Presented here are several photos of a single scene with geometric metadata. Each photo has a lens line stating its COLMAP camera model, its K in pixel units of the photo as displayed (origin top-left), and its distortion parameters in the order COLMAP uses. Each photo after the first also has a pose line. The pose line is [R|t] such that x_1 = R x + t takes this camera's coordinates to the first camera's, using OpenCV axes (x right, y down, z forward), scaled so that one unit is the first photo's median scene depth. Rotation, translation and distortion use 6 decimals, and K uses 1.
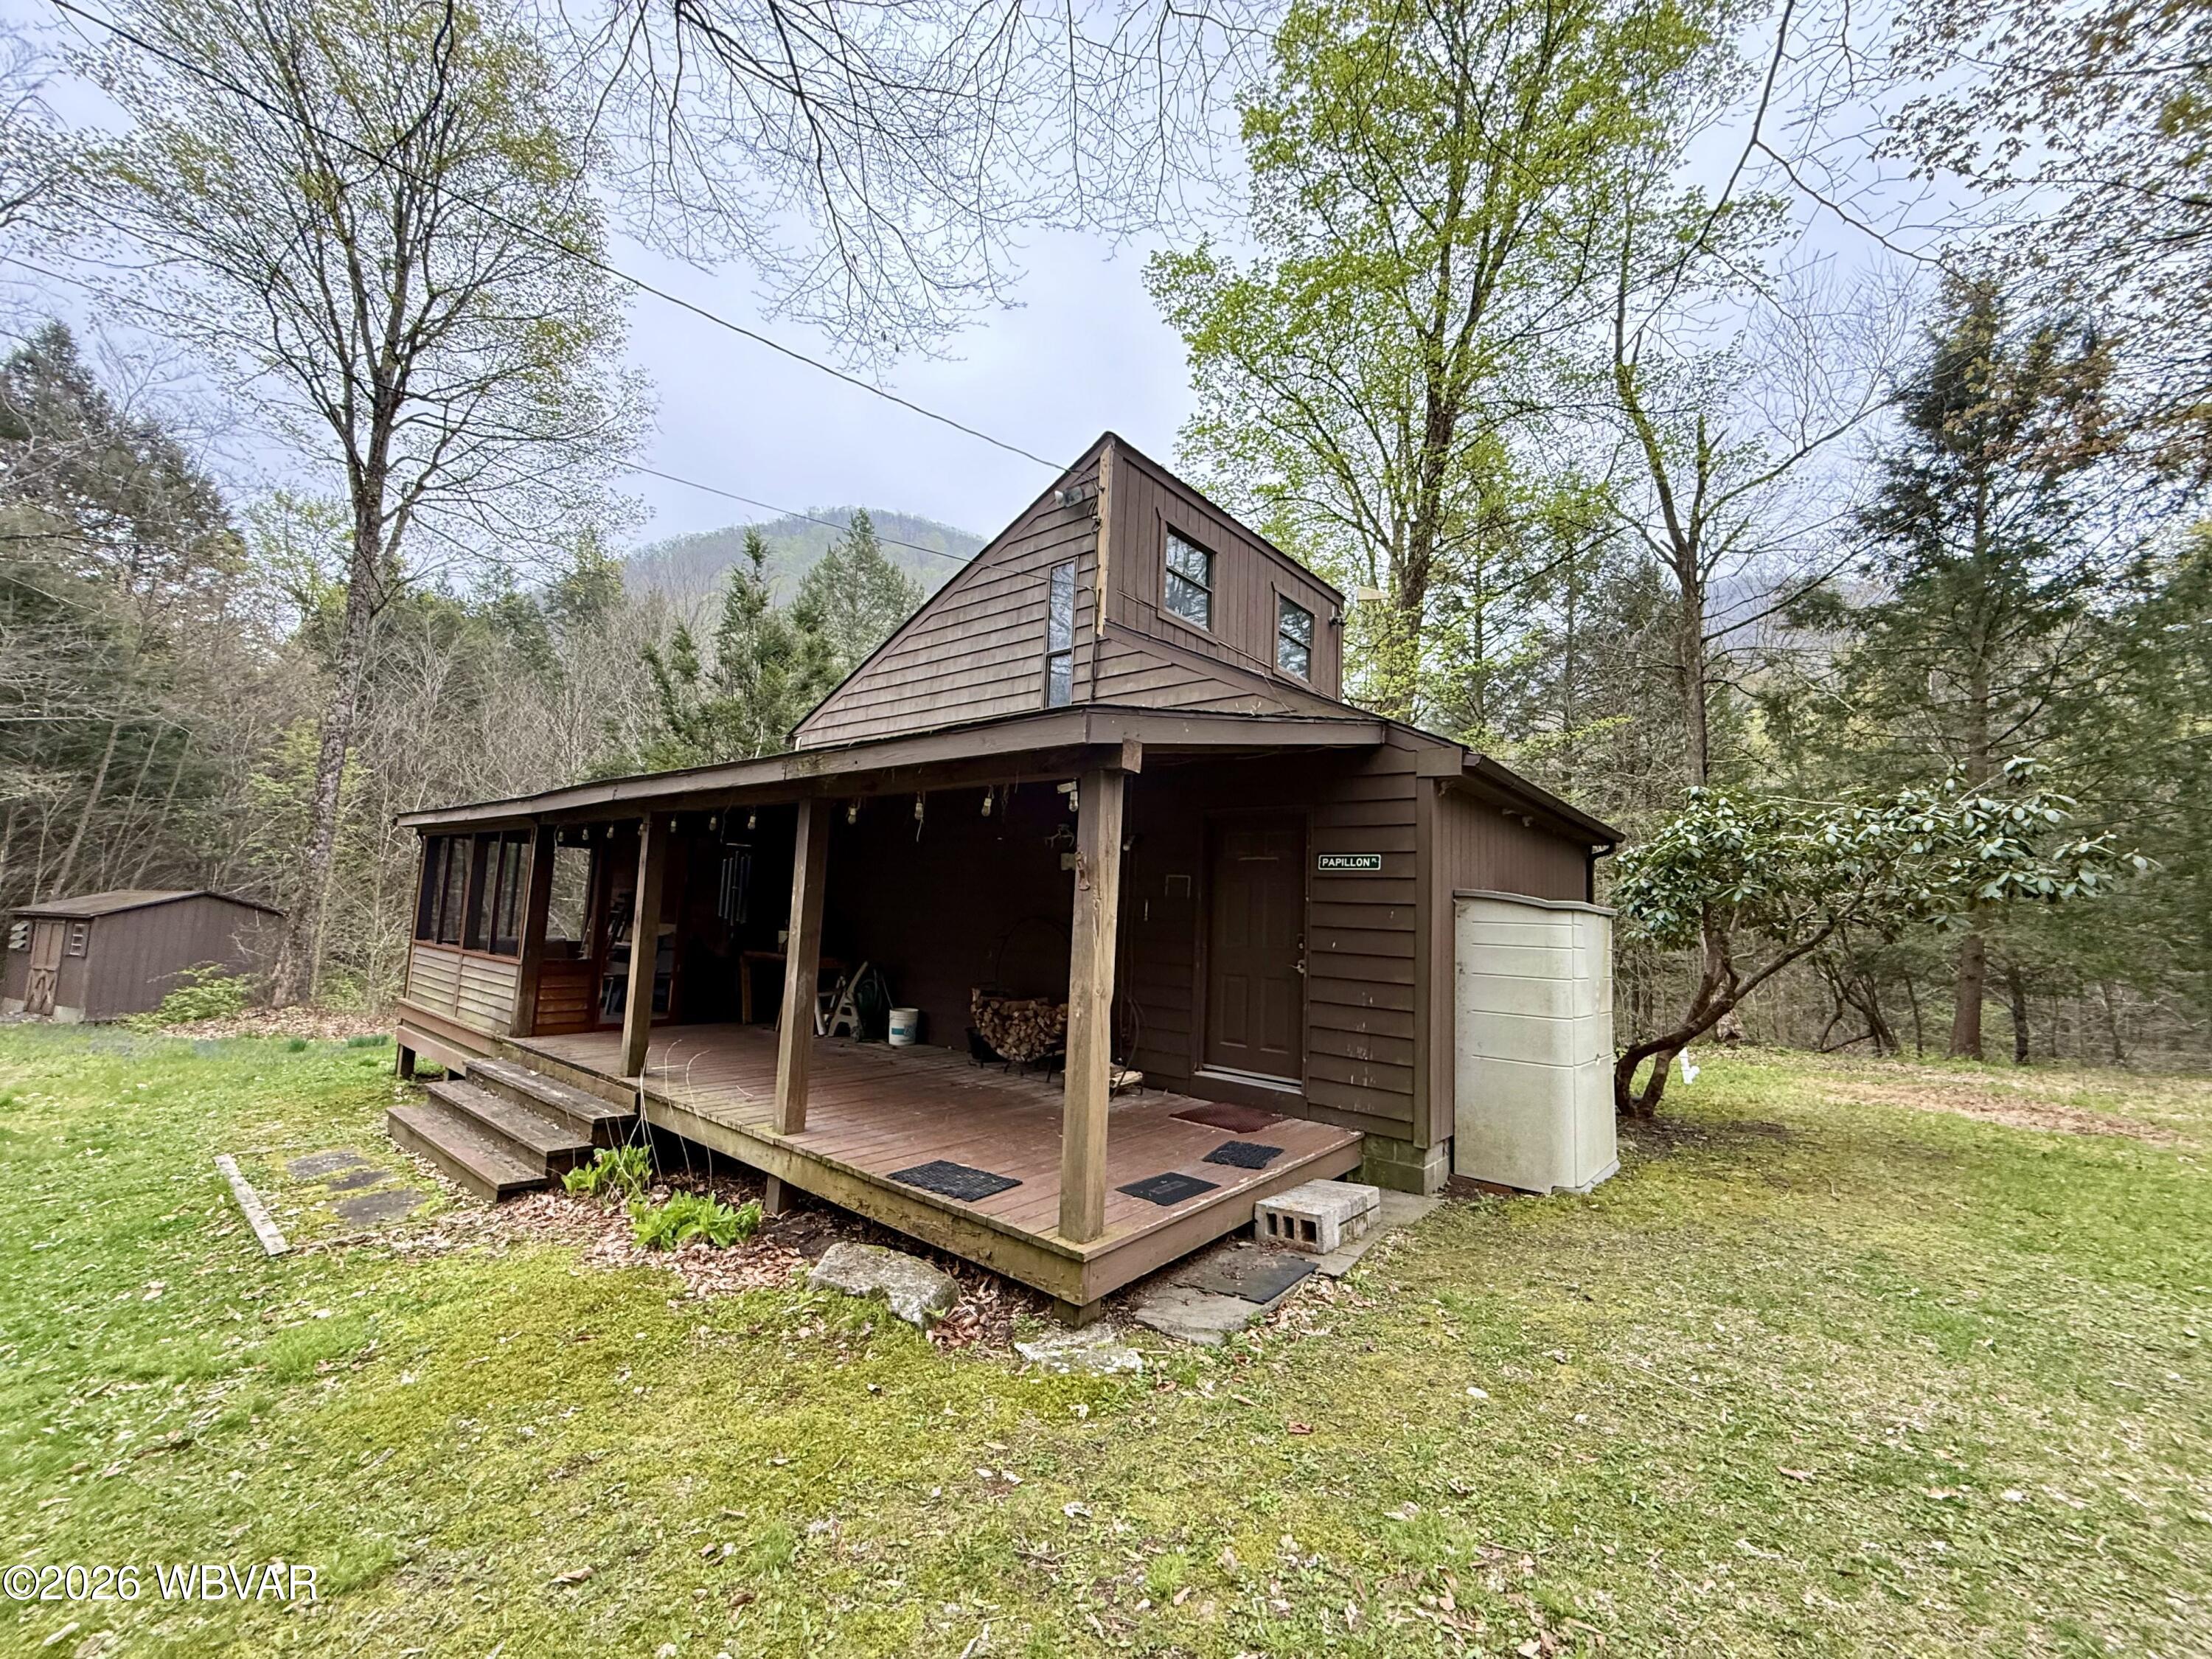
lens RADIAL K [[878.1, 0, 1107.1], [0, 878.1, 829.8], [0, 0, 1]] dist [-0.002980, 0.000701]
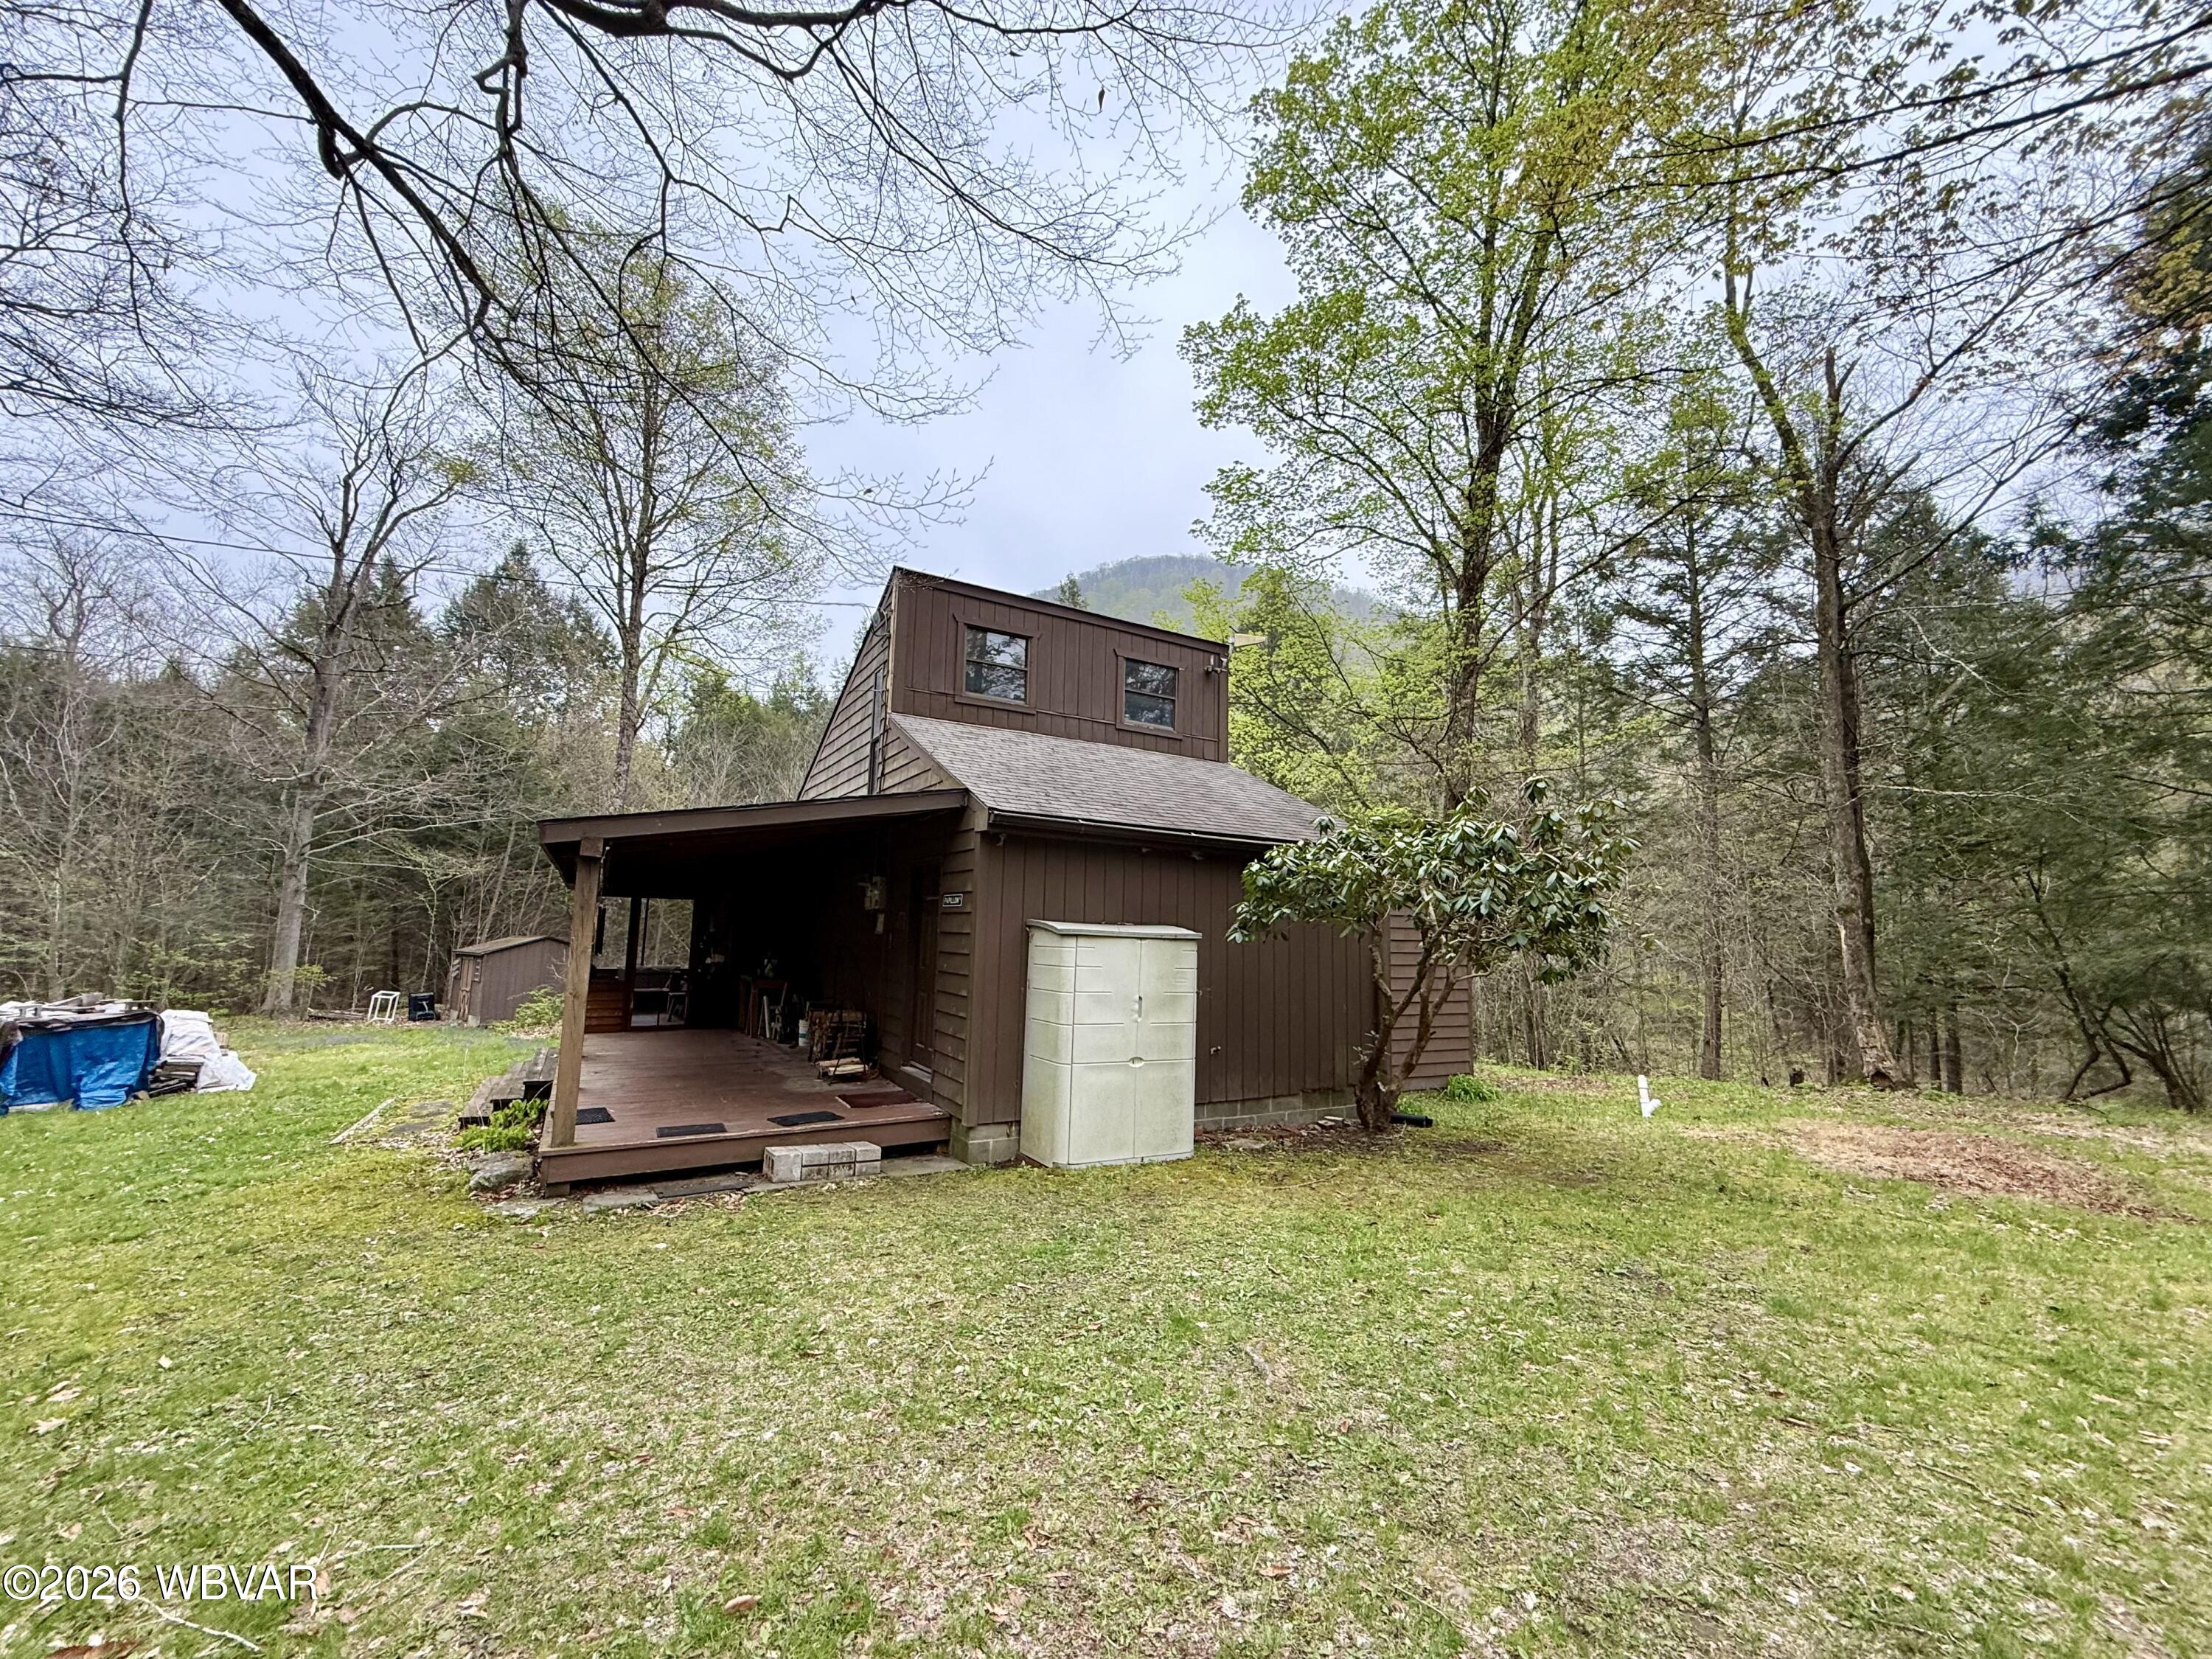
lens RADIAL K [[878.1, 0, 1103.0], [0, 878.1, 827.7], [0, 0, 1]] dist [-0.002980, 0.000701]
pose [[0.940535, -0.060058, -0.334345, 0.345821], [0.048590, 0.997911, -0.042566, -0.001450], [0.336203, 0.023789, 0.941489, -0.048246]]
